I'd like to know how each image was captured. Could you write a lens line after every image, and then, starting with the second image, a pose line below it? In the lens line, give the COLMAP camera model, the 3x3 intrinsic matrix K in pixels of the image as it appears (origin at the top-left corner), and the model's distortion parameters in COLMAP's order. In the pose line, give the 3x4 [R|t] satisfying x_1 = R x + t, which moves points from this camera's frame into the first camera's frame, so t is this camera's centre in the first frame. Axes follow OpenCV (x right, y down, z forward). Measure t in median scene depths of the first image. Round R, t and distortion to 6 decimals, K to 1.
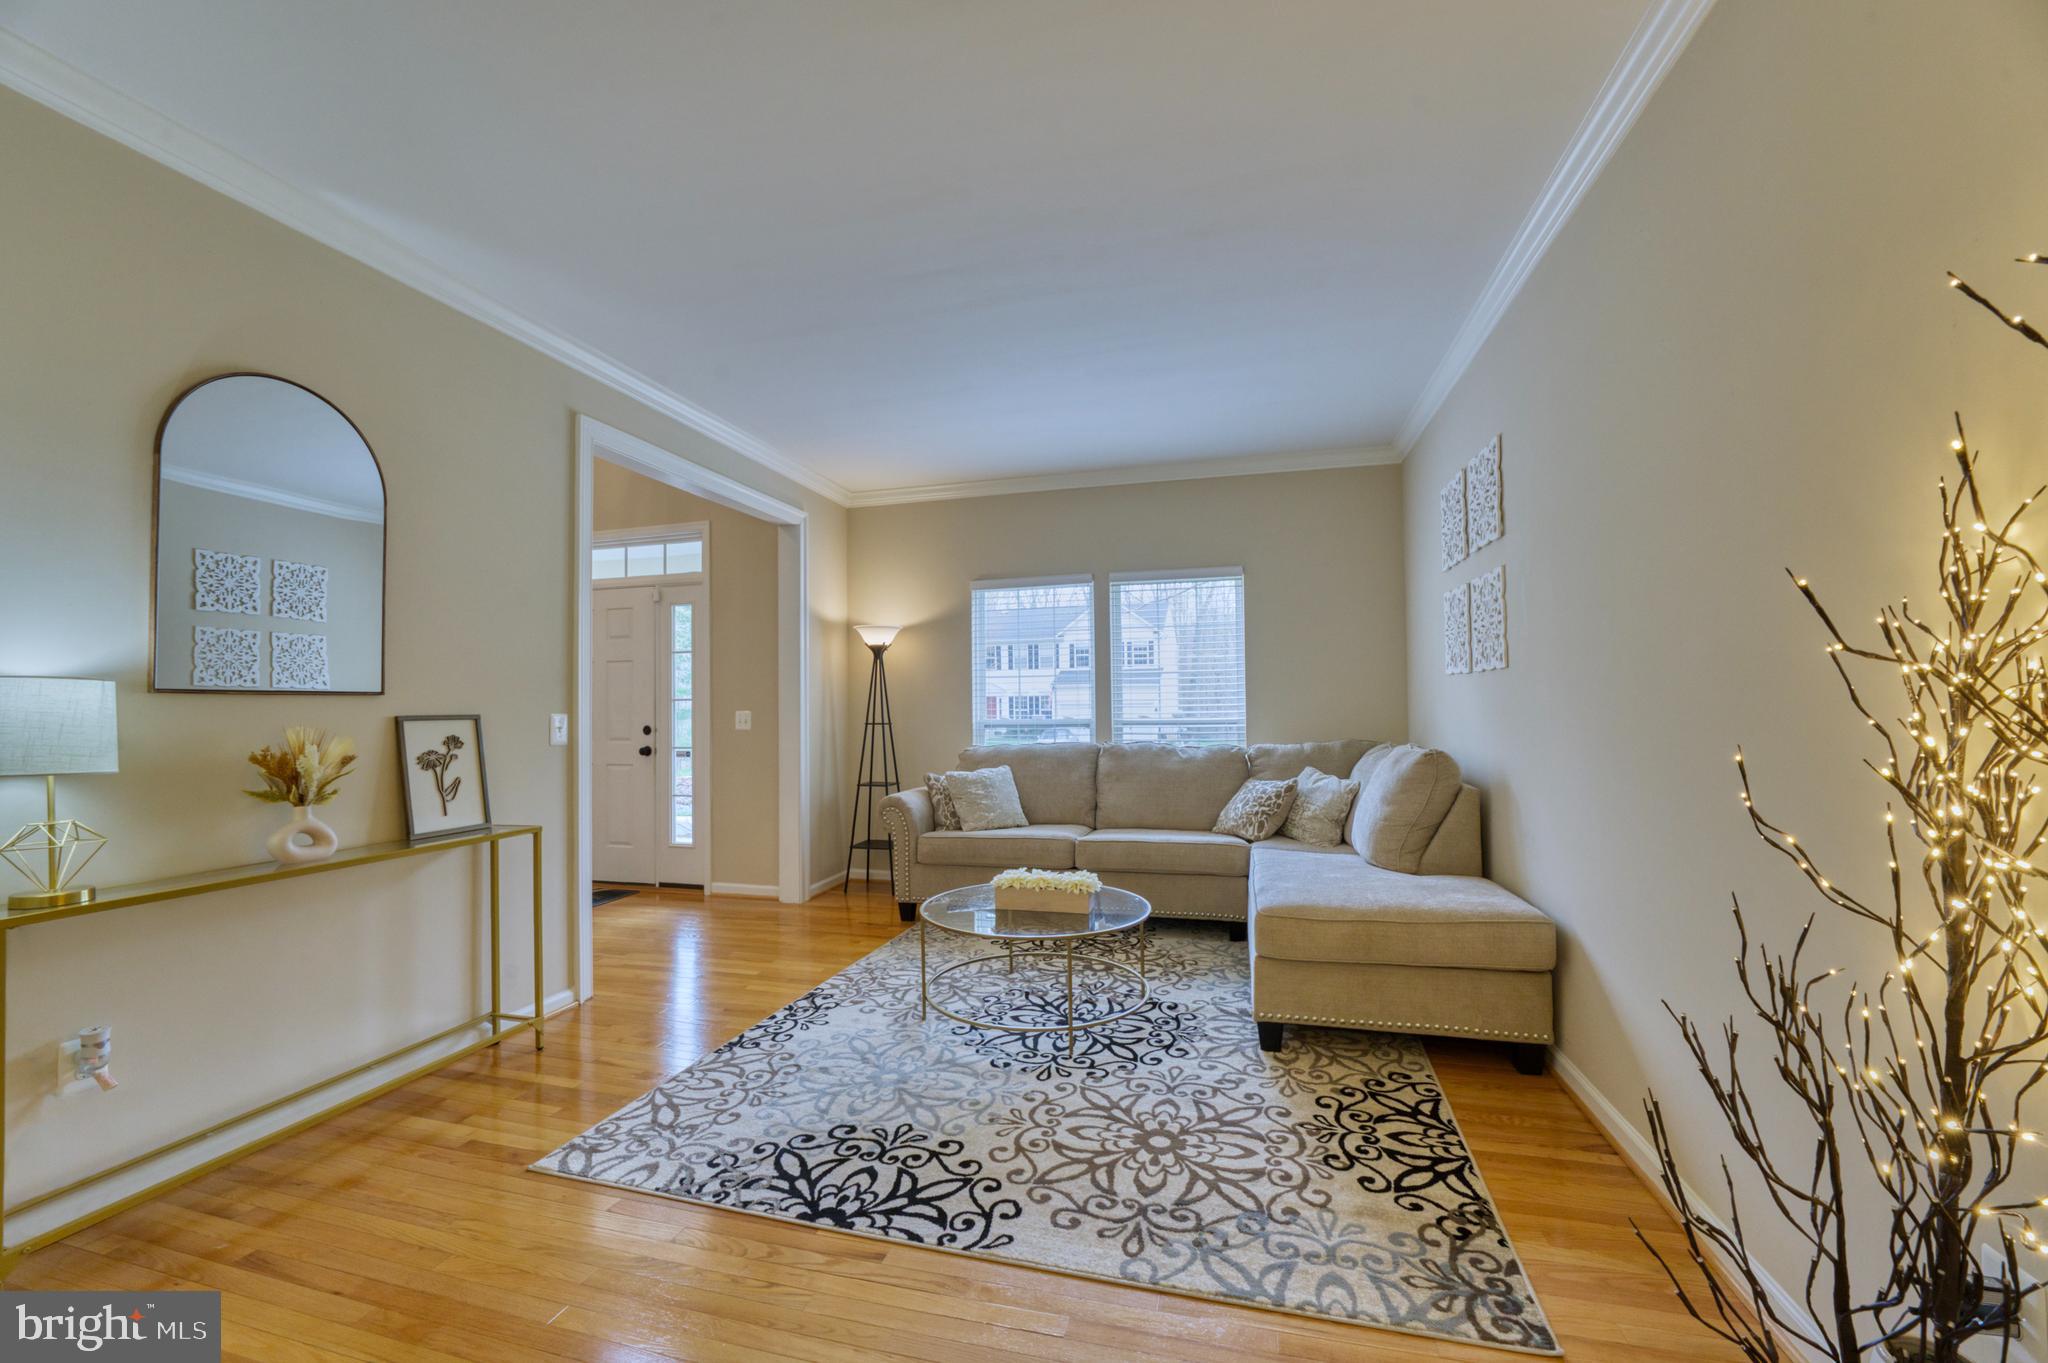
lens RADIAL K [[840.2, 0, 1020.9], [0, 840.2, 689.7], [0, 0, 1]] dist [0.000133, 0.000210]
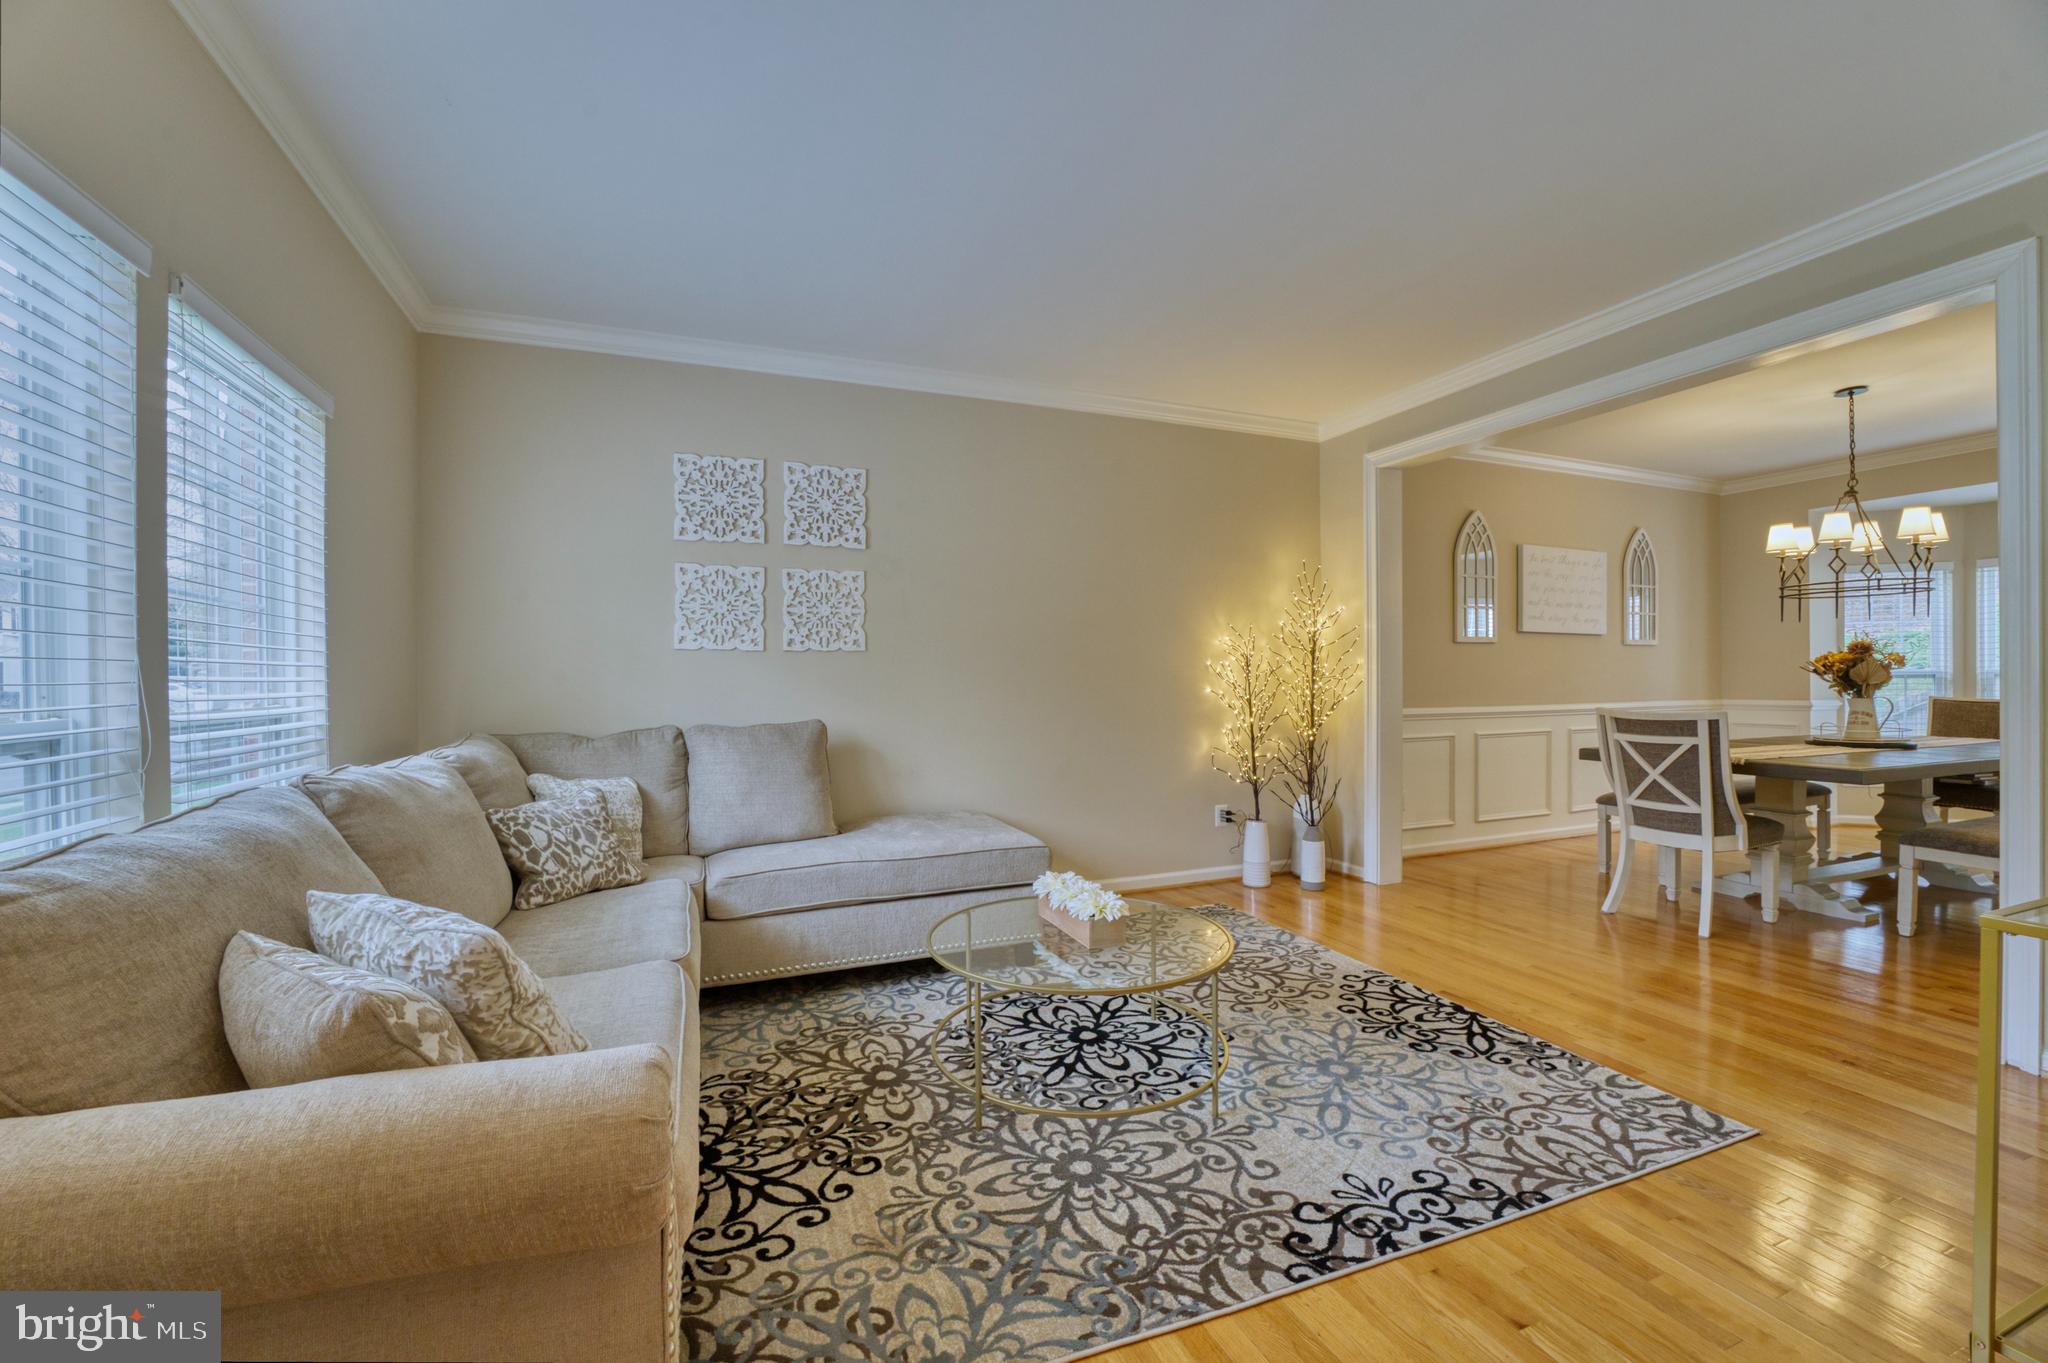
lens RADIAL K [[840.2, 0, 1027.8], [0, 840.2, 681.9], [0, 0, 1]] dist [0.000133, 0.000210]
pose [[-0.614505, 0.010896, 0.788838, -0.740120], [-0.006300, 0.999805, -0.018718, 0.061886], [-0.788888, -0.016472, -0.614316, 2.011137]]
